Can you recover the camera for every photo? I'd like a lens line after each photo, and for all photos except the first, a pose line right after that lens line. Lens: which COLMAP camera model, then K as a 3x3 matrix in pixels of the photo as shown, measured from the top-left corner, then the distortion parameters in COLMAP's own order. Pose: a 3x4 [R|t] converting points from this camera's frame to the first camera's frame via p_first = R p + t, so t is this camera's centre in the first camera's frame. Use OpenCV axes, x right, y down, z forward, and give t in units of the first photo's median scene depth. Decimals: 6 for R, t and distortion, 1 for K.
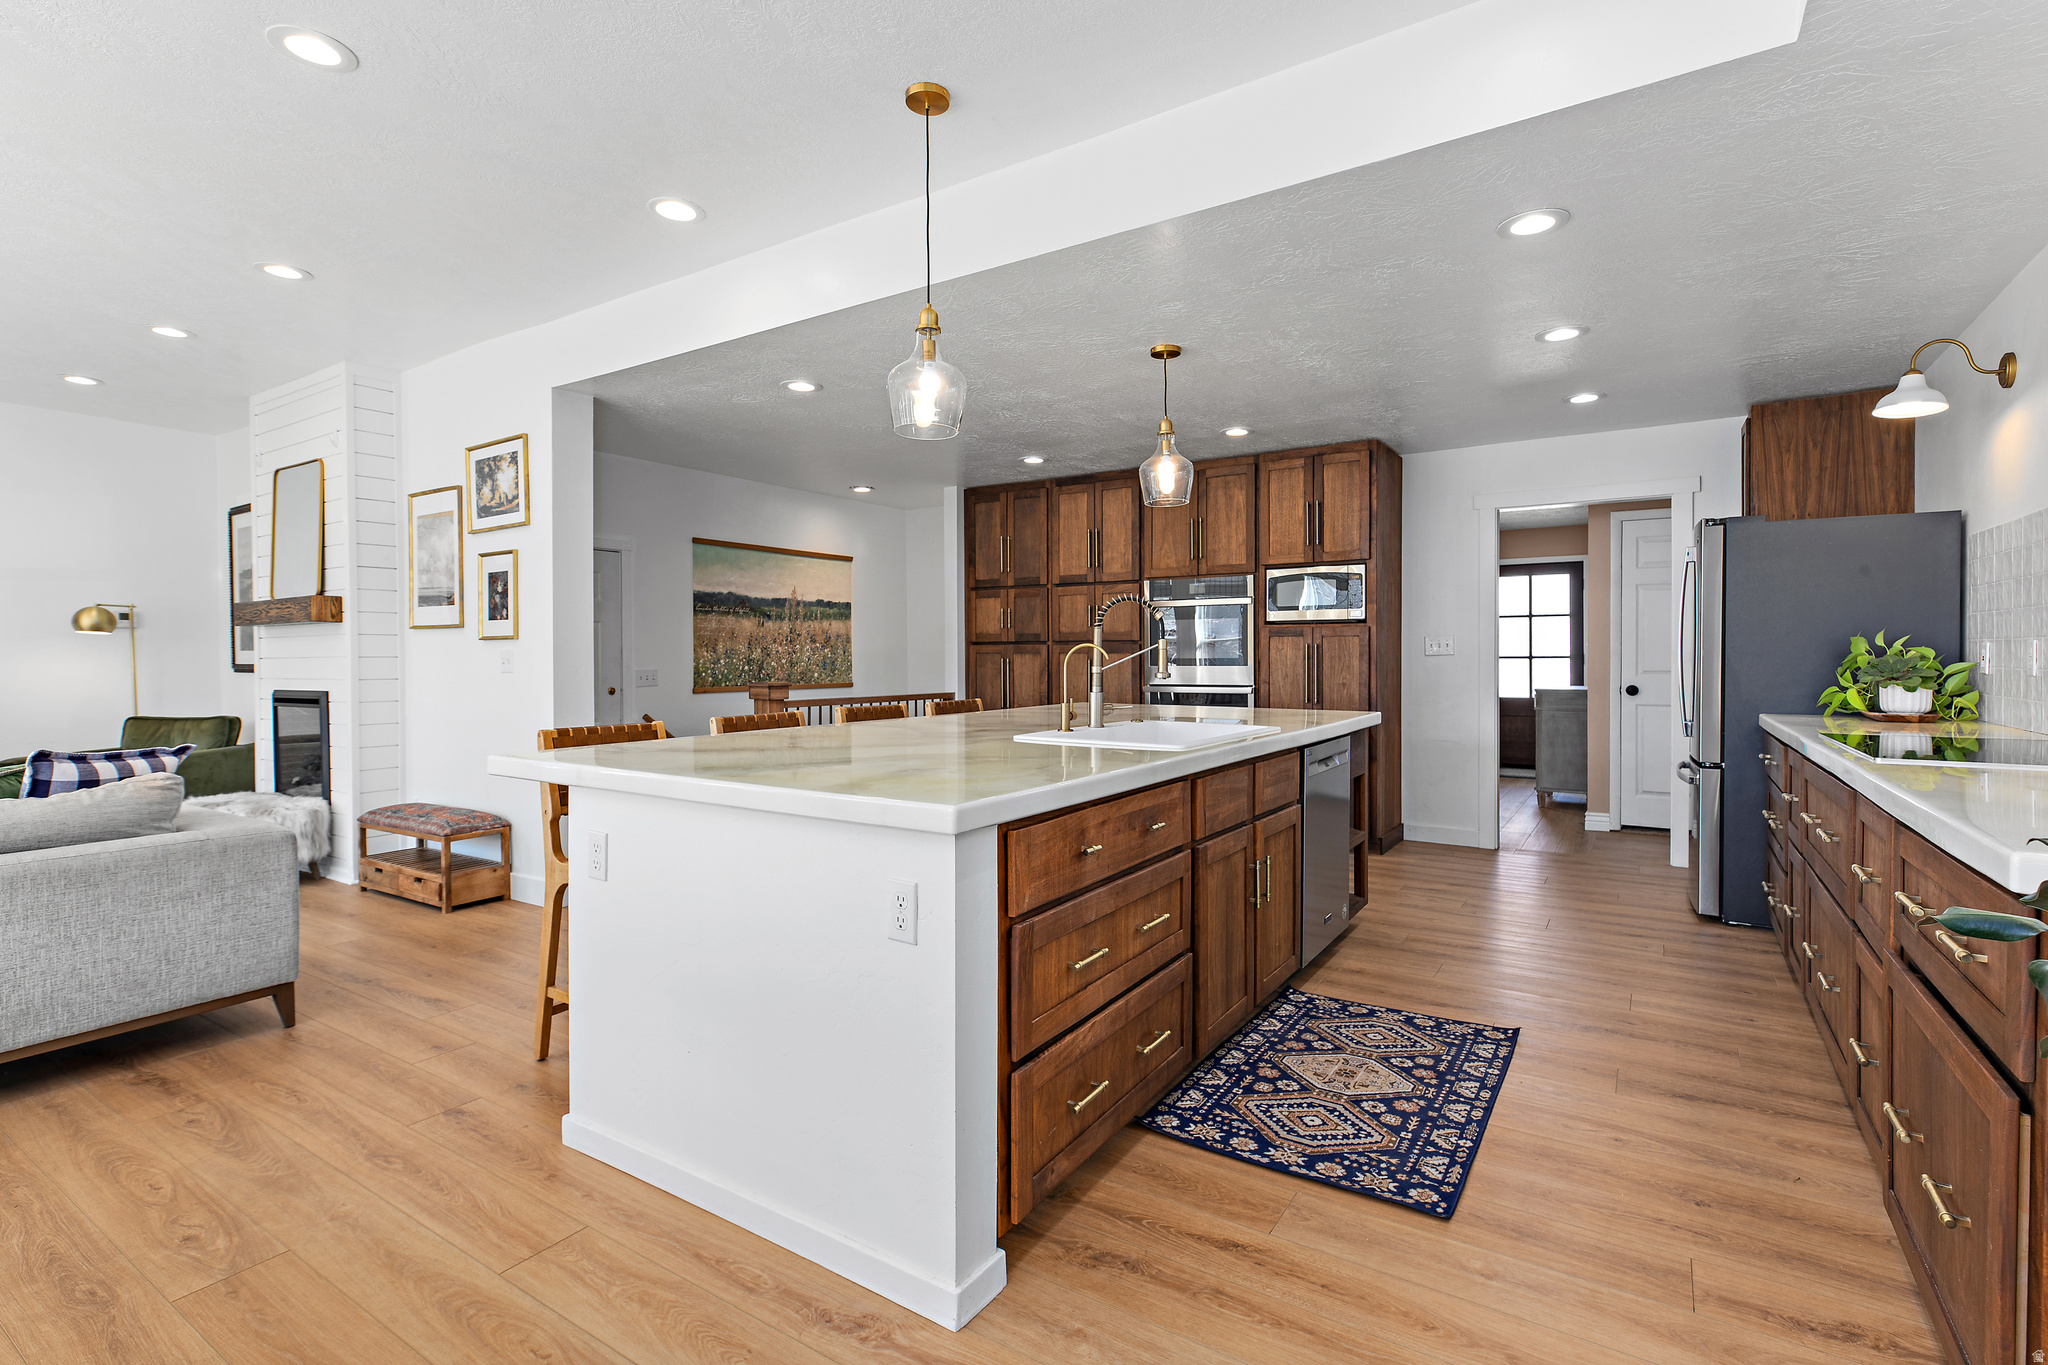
lens RADIAL K [[948.5, 0, 1039.7], [0, 948.5, 662.1], [0, 0, 1]] dist [0.002798, 0.000033]
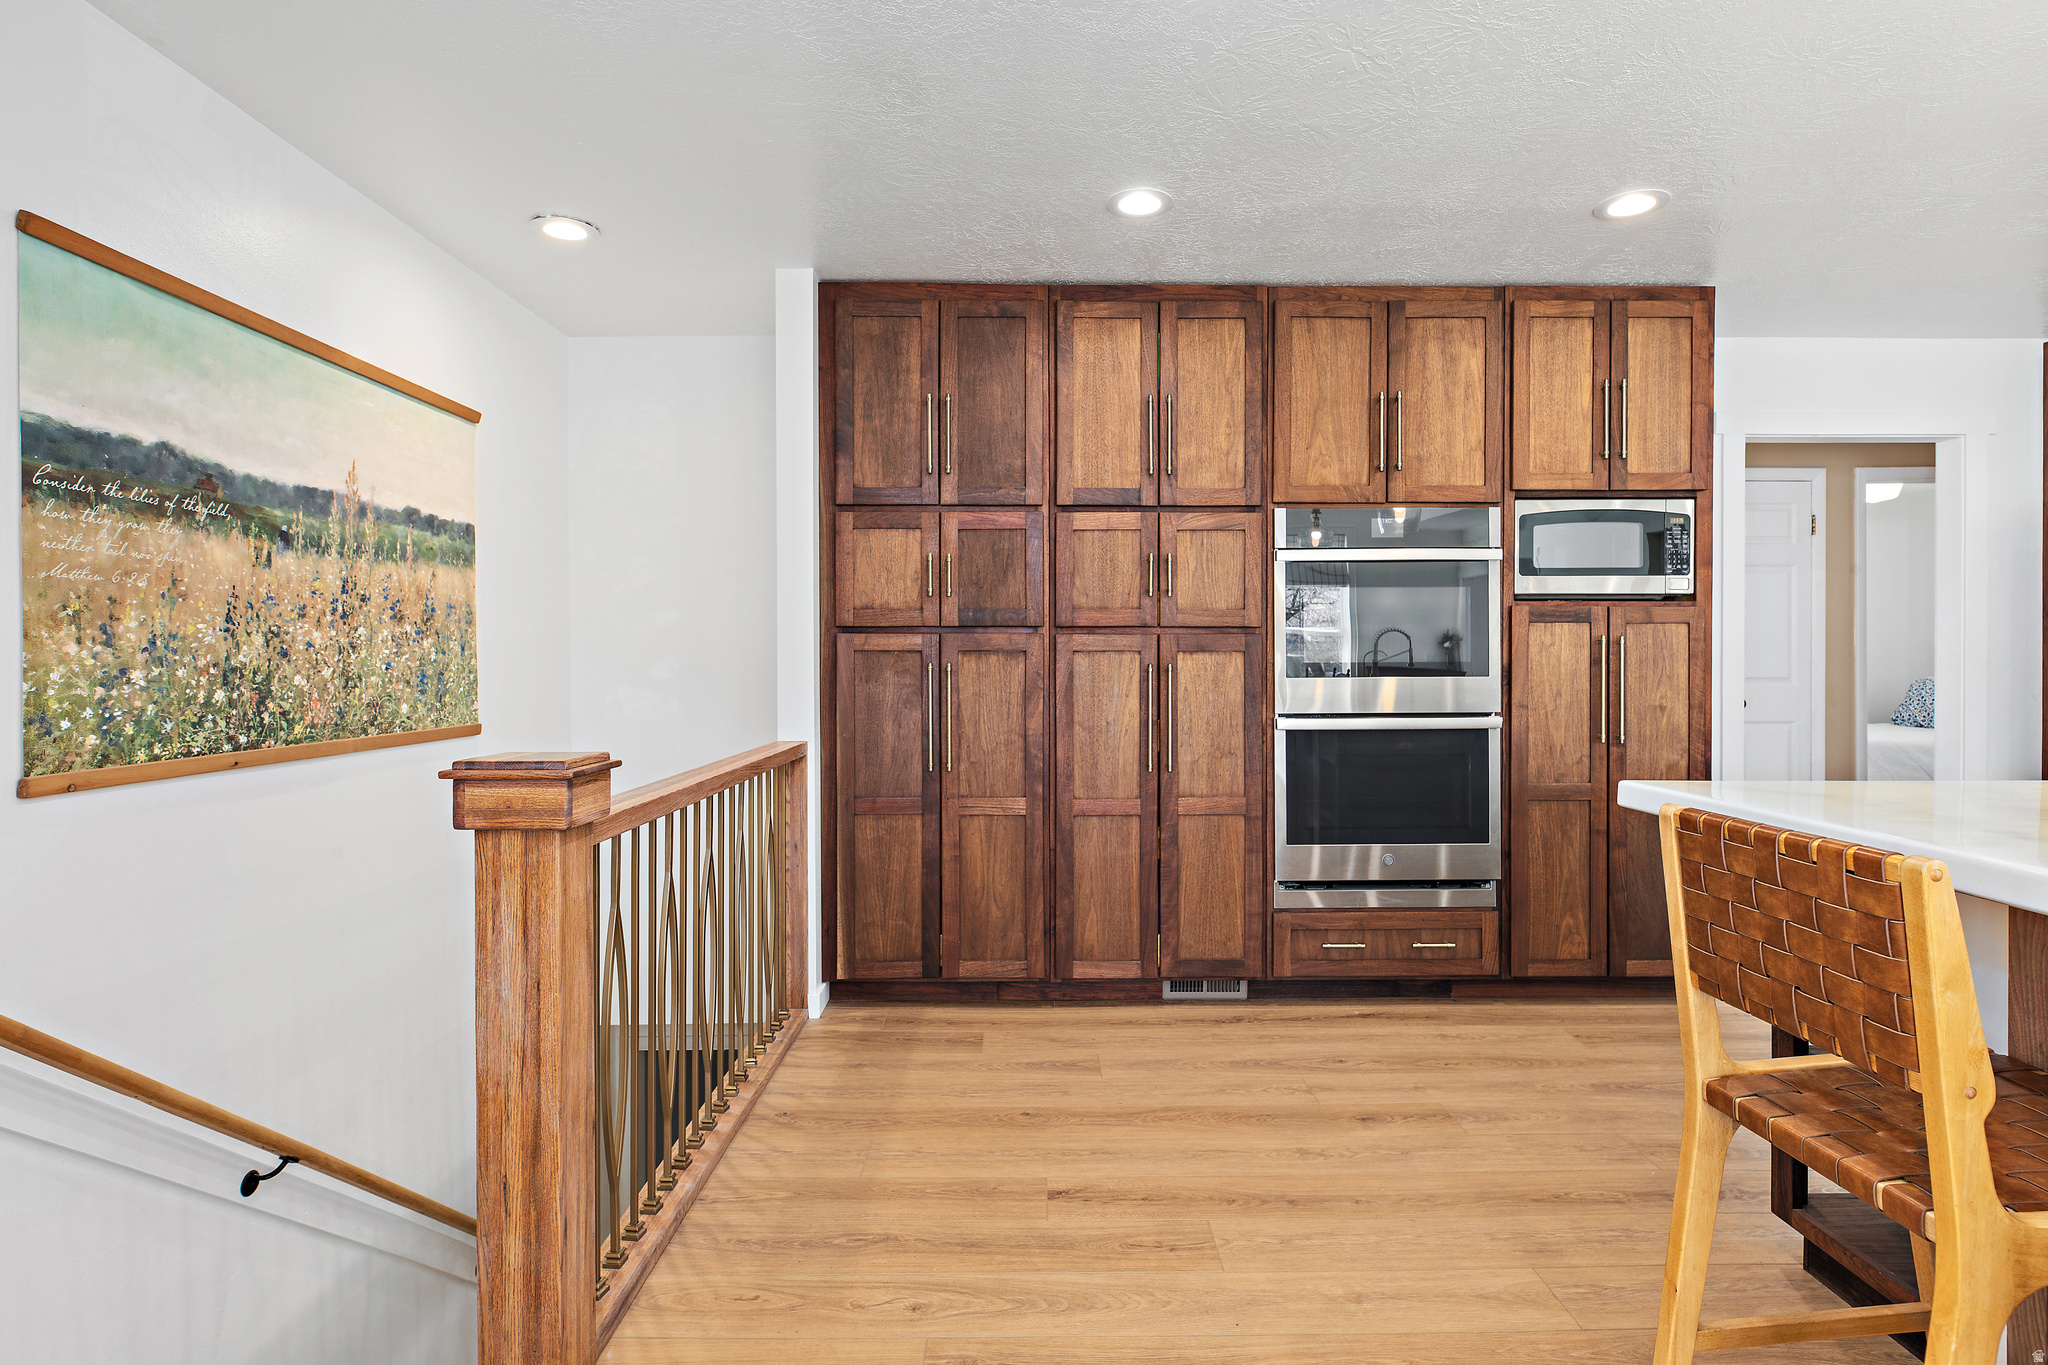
lens RADIAL K [[1019.5, 0, 1043.9], [0, 1019.5, 661.6], [0, 0, 1]] dist [-0.000142, 0.000003]
pose [[0.833214, -0.001883, 0.552947, -0.329634], [0.003149, 0.999994, -0.001340, -0.004569], [-0.552941, 0.002858, 0.833215, 0.701350]]
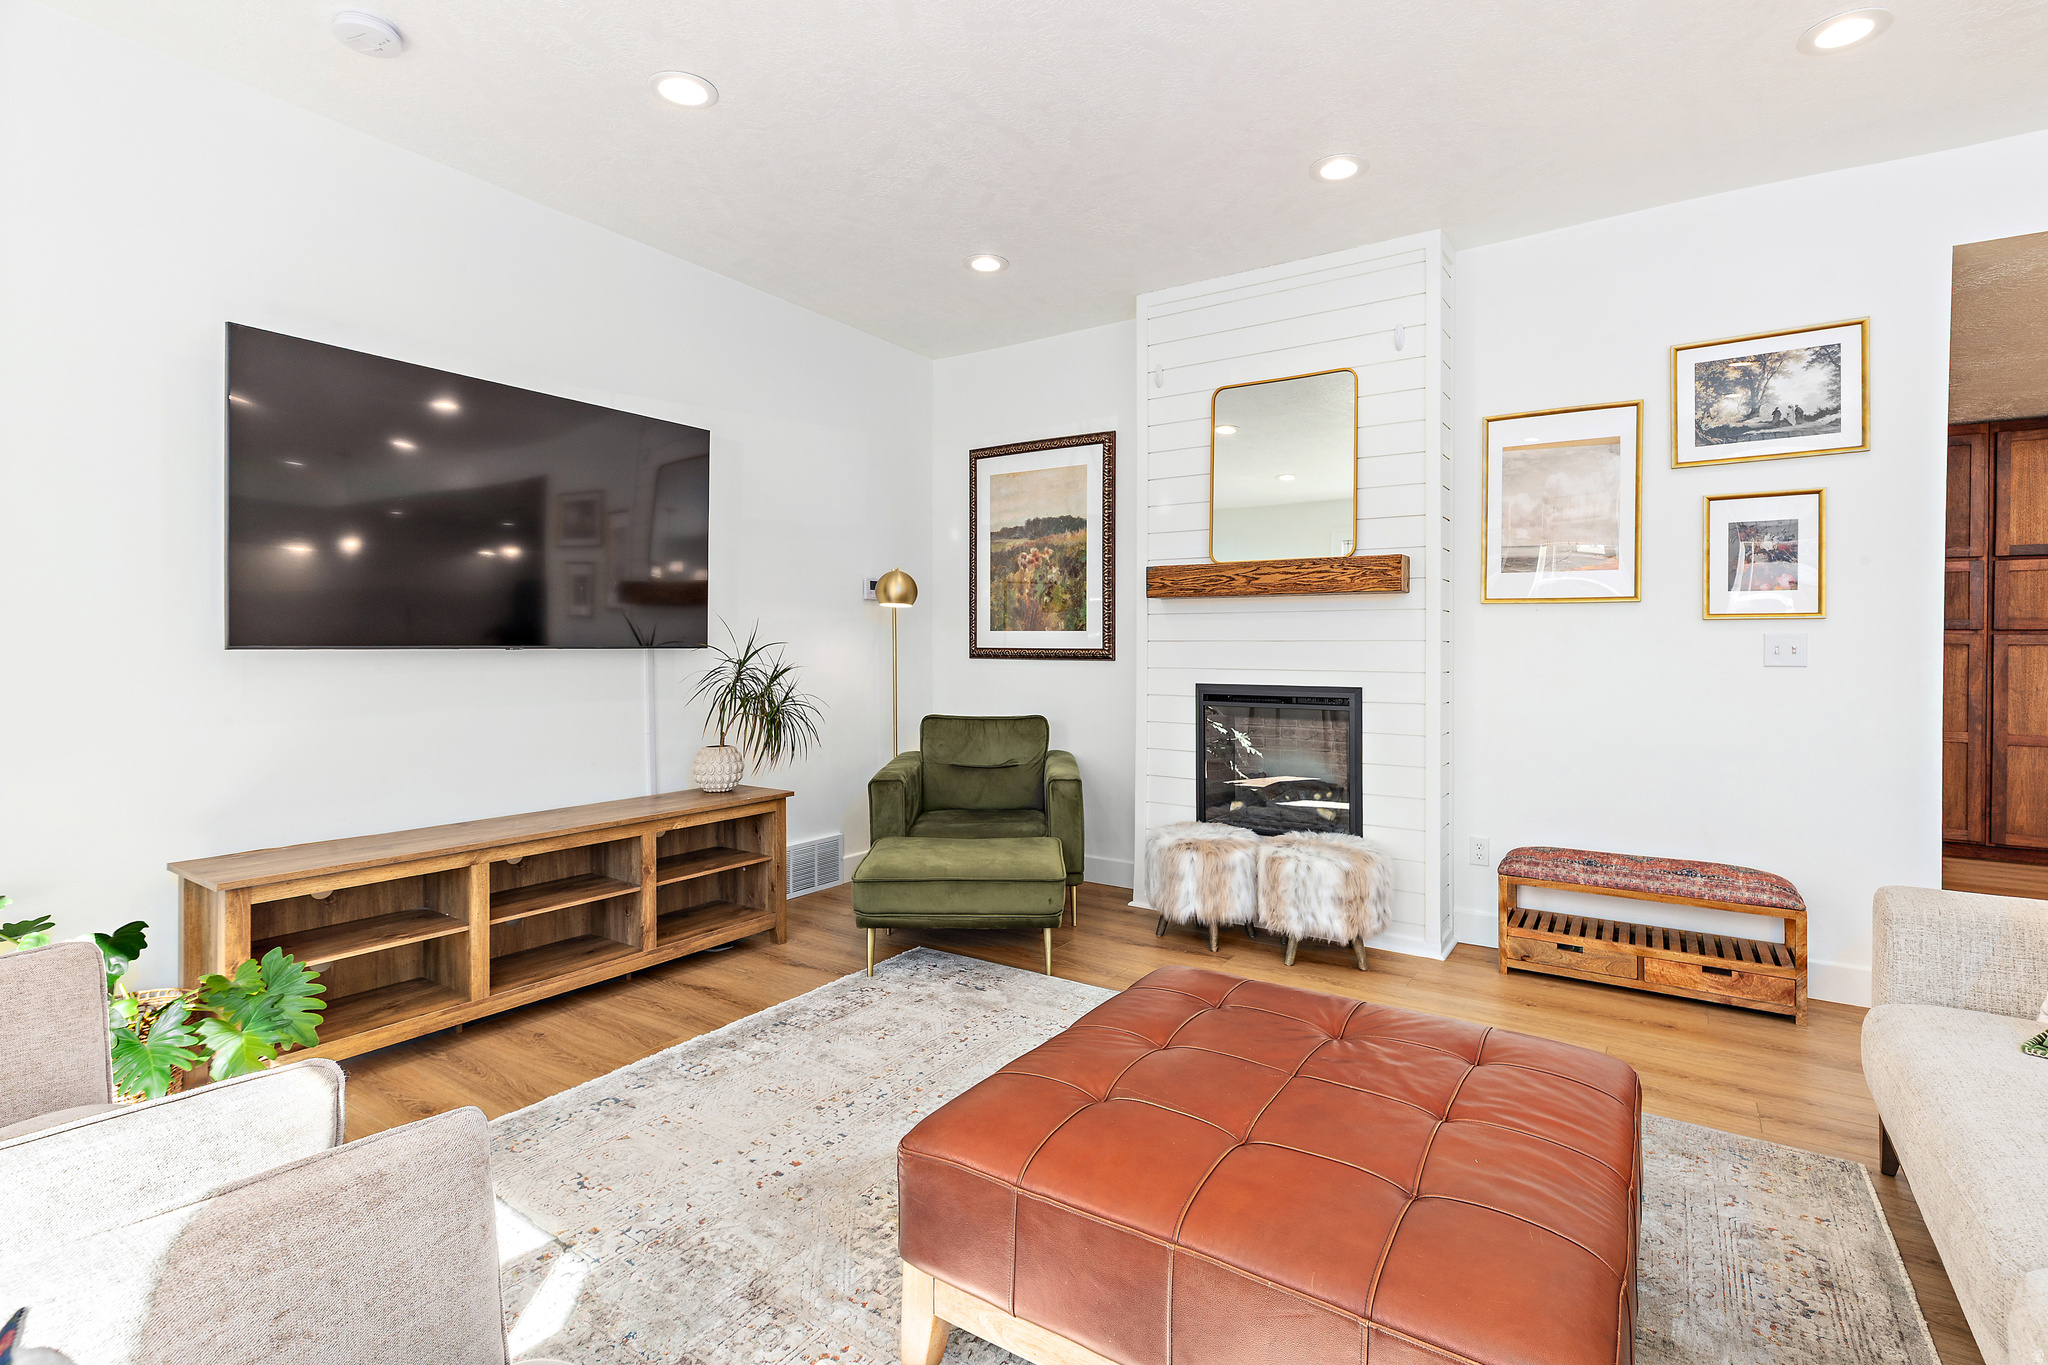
lens RADIAL K [[946.4, 0, 1055.7], [0, 946.4, 645.2], [0, 0, 1]] dist [0.003969, 0.000235]
pose [[0.999927, 0.010124, -0.006529, -0.911041], [-0.010165, 0.999929, -0.006231, 0.004330], [0.006465, 0.006297, 0.999959, 0.257595]]
